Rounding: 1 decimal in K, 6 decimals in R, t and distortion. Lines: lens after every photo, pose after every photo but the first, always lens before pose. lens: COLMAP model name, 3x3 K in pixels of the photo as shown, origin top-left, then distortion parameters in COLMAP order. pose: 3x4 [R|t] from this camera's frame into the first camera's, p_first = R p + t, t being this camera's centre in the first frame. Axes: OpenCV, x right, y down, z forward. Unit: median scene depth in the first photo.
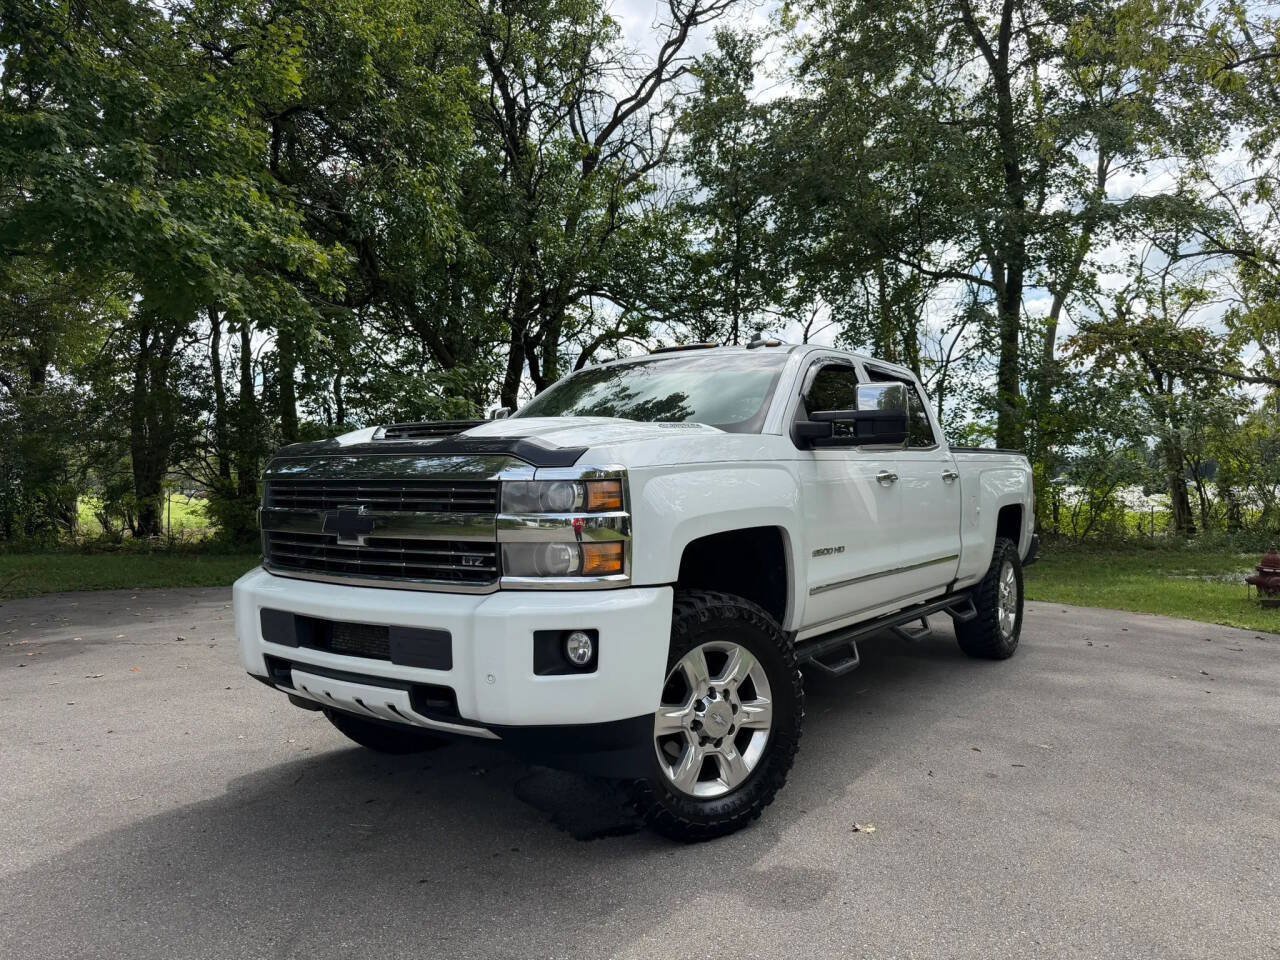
lens RADIAL K [[932.6, 0, 634.4], [0, 932.6, 477.0], [0, 0, 1]] dist [0.036877, -0.051906]
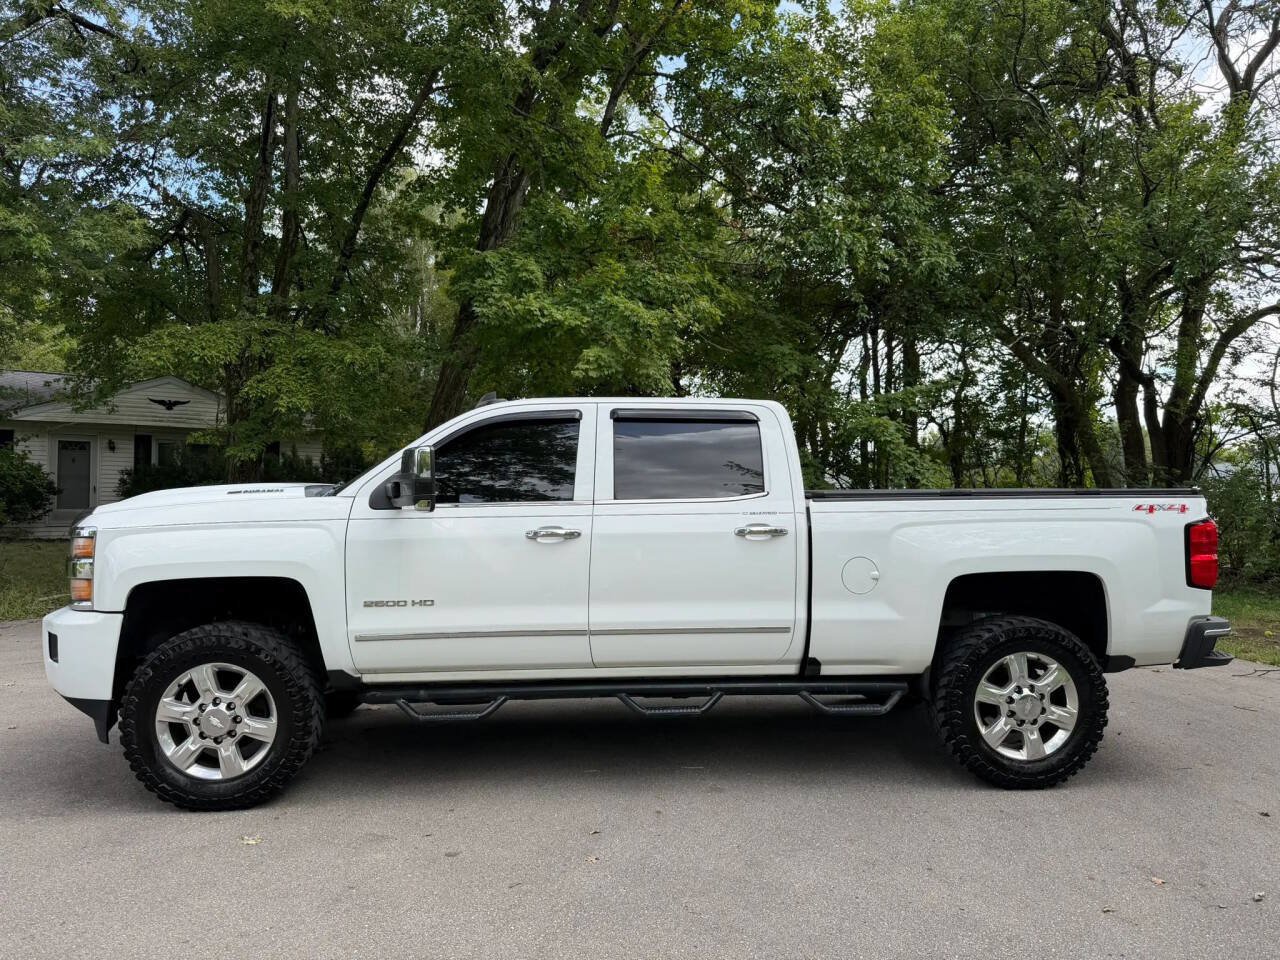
lens RADIAL K [[932.6, 0, 649.0], [0, 932.6, 484.8], [0, 0, 1]] dist [0.036877, -0.051906]
pose [[0.638337, 0.012637, -0.769654, 0.413167], [-0.005751, 0.999916, 0.011648, -0.025030], [0.769736, -0.003009, 0.638355, 0.178409]]
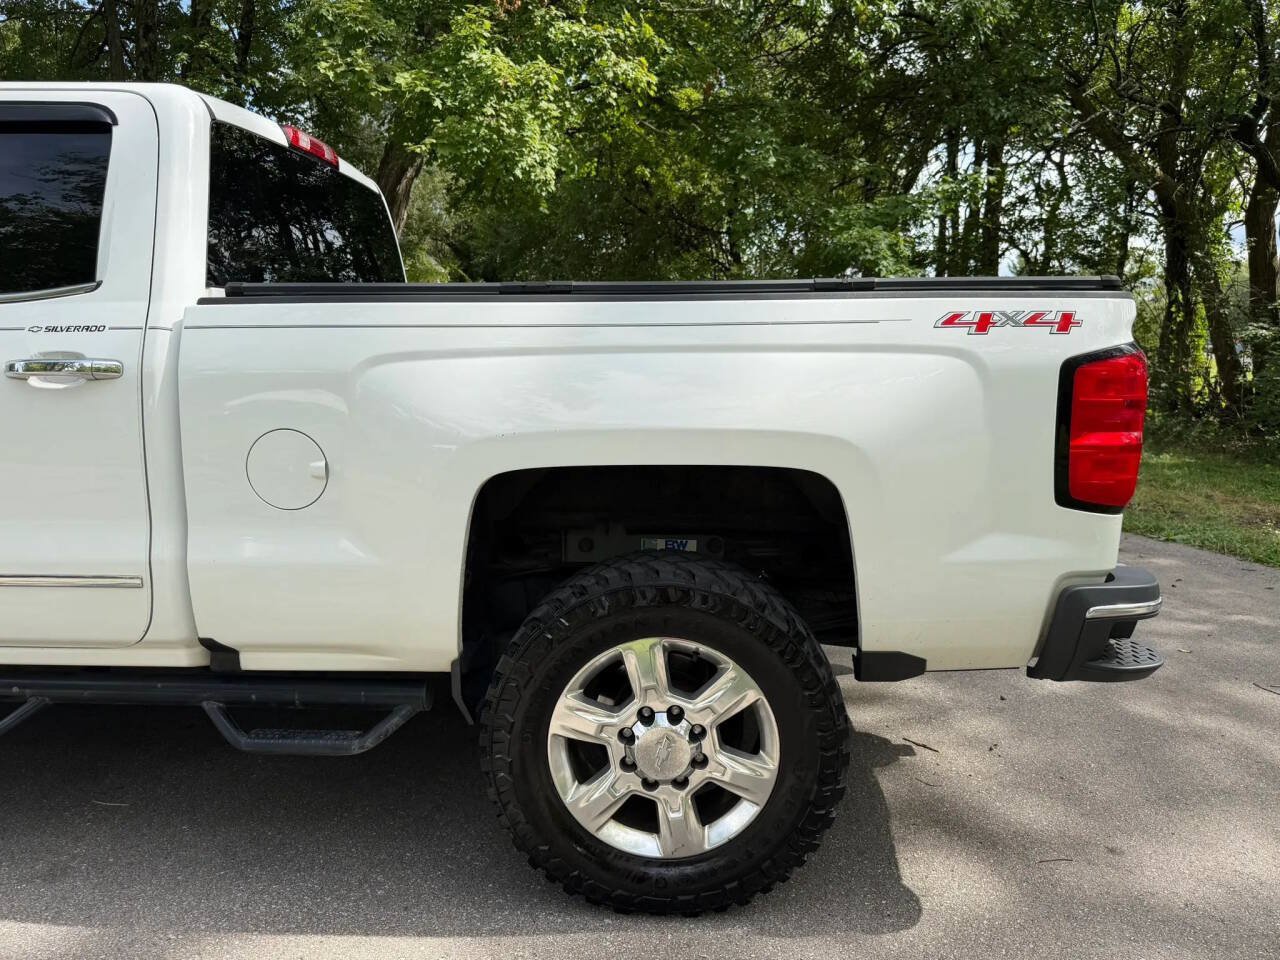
lens RADIAL K [[932.6, 0, 640.6], [0, 932.6, 491.8], [0, 0, 1]] dist [0.036877, -0.051906]
pose [[0.531582, 0.156397, -0.832442, 0.353391], [-0.007044, 0.983587, 0.180296, -0.011009], [0.846977, -0.089978, 0.523959, 0.461300]]
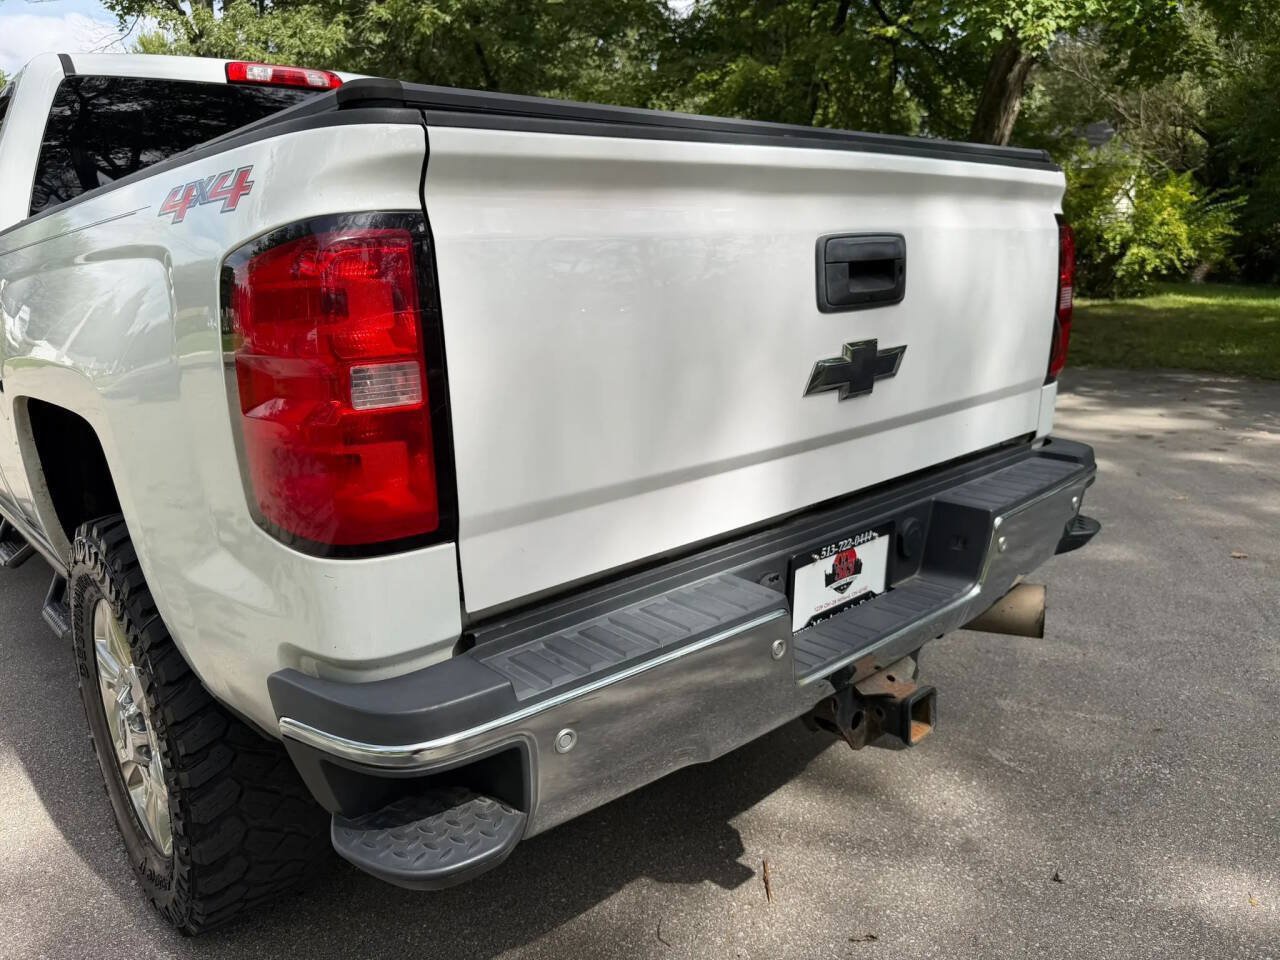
lens RADIAL K [[932.6, 0, 639.5], [0, 932.6, 486.0], [0, 0, 1]] dist [0.036877, -0.051906]
pose [[-0.242873, 0.243561, -0.938984, 0.331557], [0.049022, 0.969812, 0.238877, -0.002635], [0.968819, 0.011986, -0.247480, 0.684552]]
